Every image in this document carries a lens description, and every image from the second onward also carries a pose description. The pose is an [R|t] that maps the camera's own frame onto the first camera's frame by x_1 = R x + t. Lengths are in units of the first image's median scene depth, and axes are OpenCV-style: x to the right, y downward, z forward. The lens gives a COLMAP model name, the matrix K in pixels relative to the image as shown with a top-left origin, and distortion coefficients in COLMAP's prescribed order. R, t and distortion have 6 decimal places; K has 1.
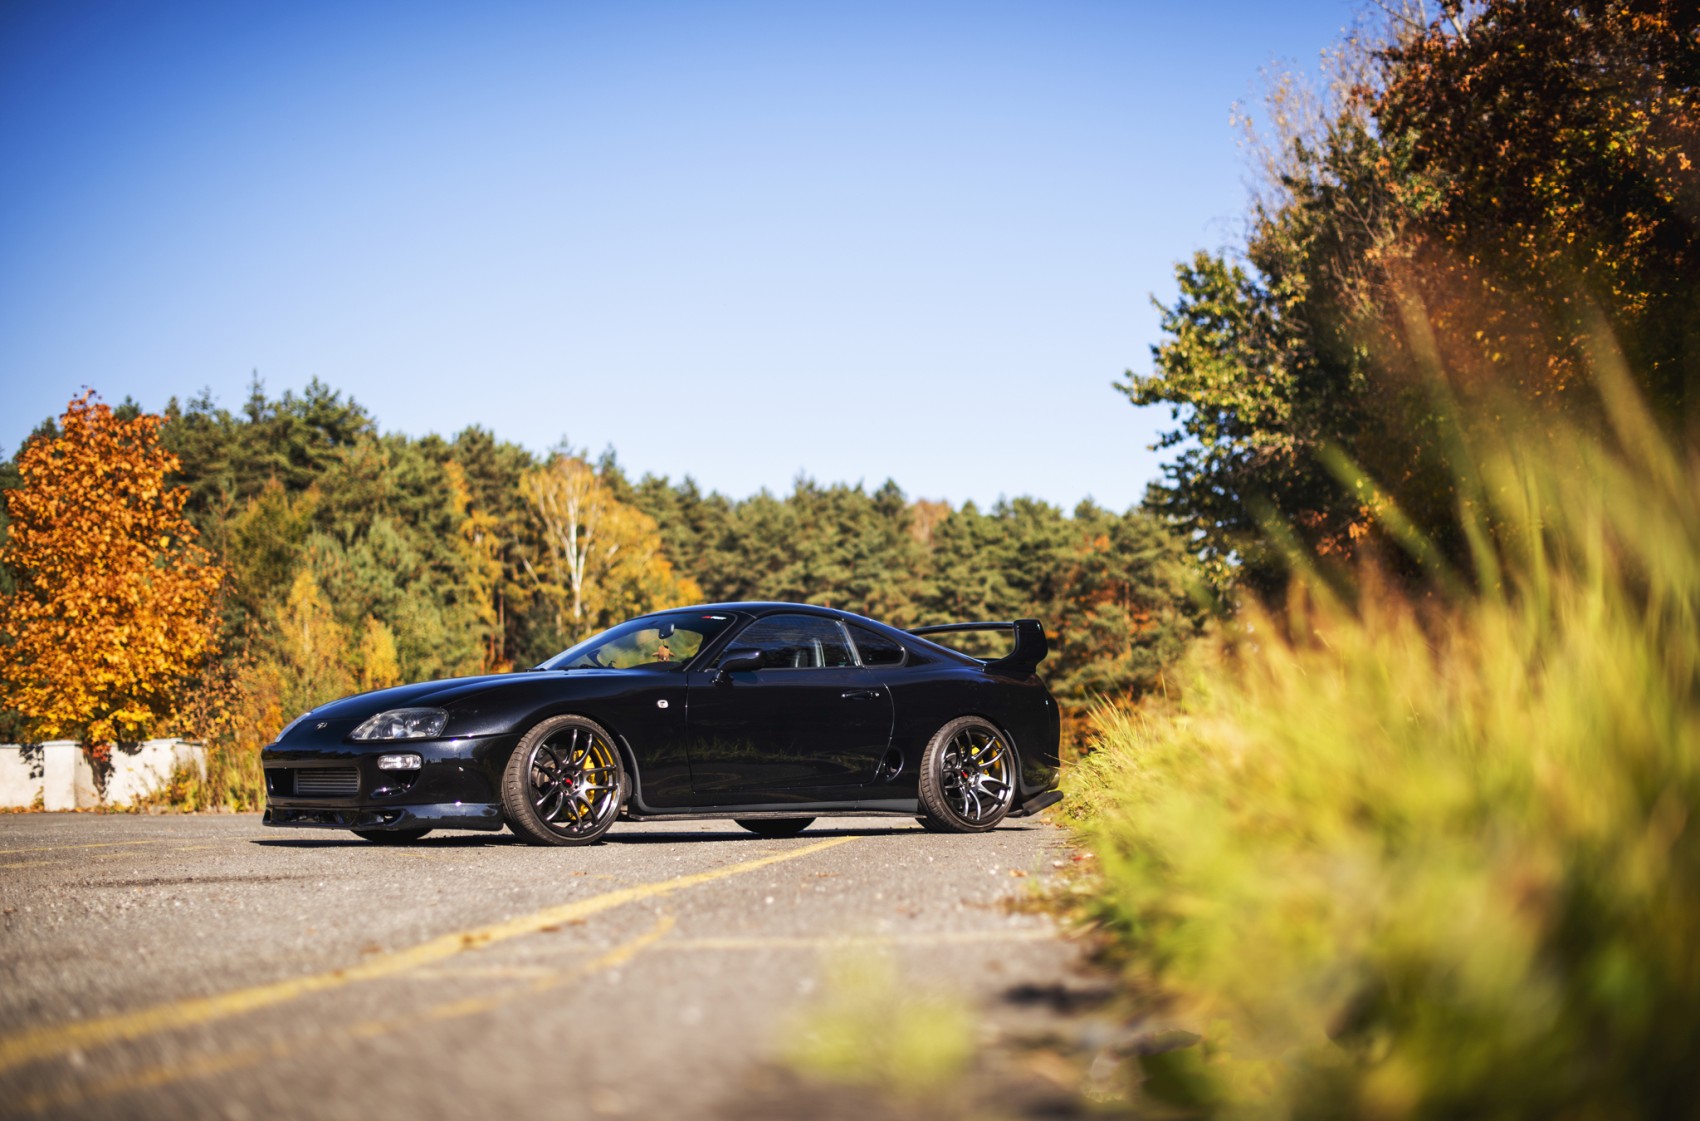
lens RADIAL K [[2528.8, 0, 850.0], [0, 2528.8, 560.5], [0, 0, 1]] dist [-0.152434, 0.118873]
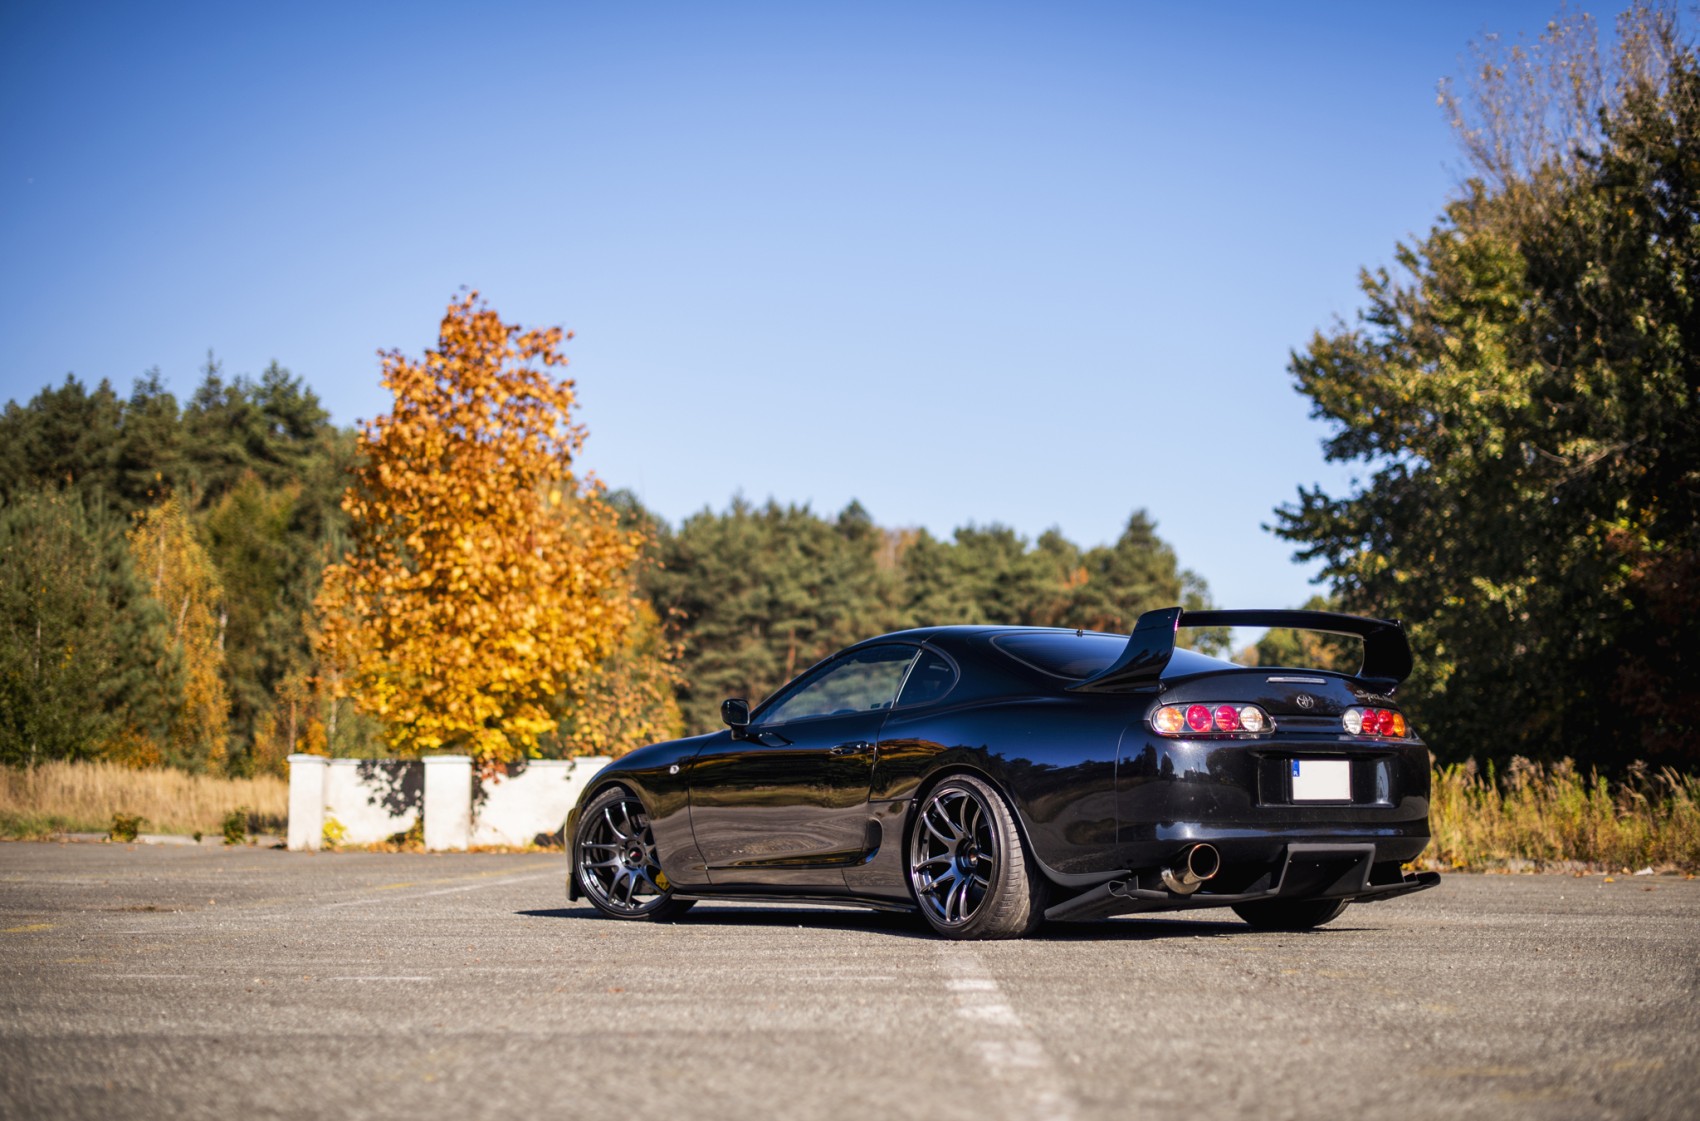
lens RADIAL K [[2583.2, 0, 850.0], [0, 2583.2, 560.5], [0, 0, 1]] dist [-0.138396, 0.137308]
pose [[0.996696, 0.032974, 0.074225, -0.086678], [-0.031908, 0.999371, -0.015498, 0.007503], [-0.074689, 0.013078, 0.997121, 0.076203]]
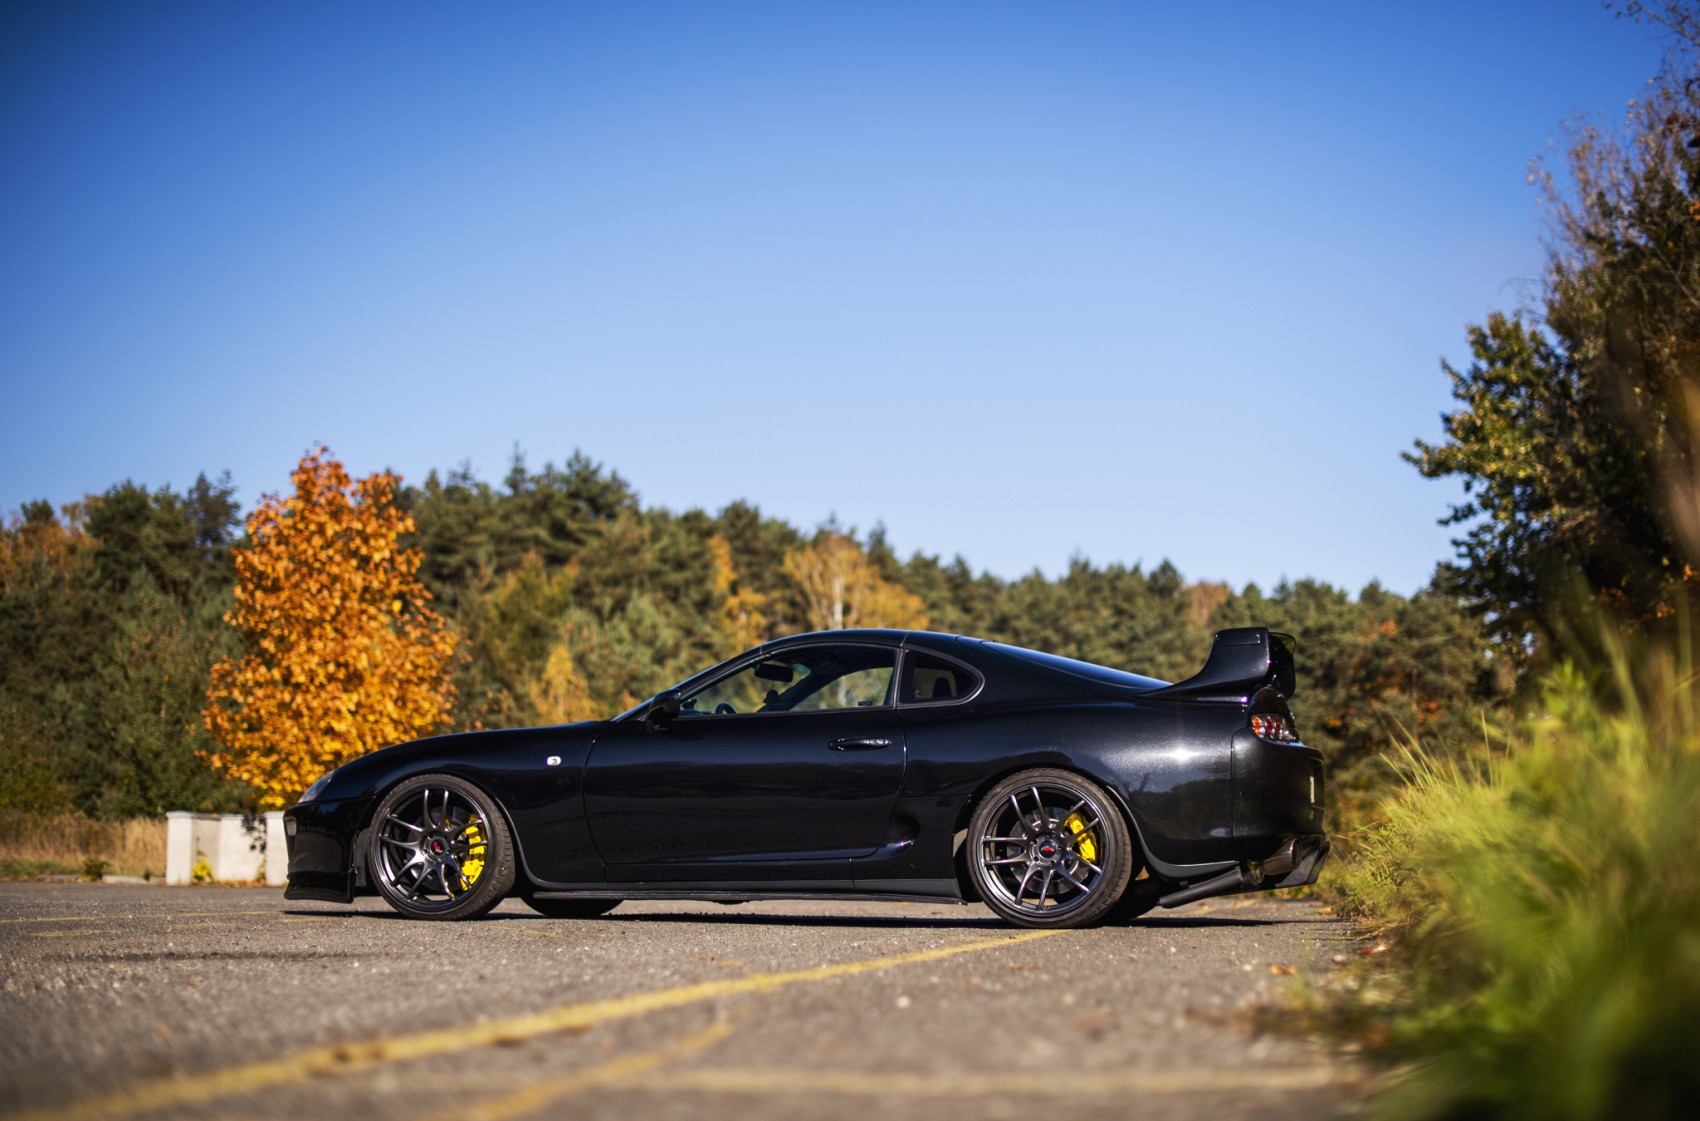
lens RADIAL K [[2583.2, 0, 850.0], [0, 2583.2, 560.5], [0, 0, 1]] dist [-0.138396, 0.137308]
pose [[0.994234, 0.007321, -0.106981, 0.001180], [-0.010830, 0.999421, -0.032261, 0.001803], [0.106682, 0.033234, 0.993738, 0.014297]]
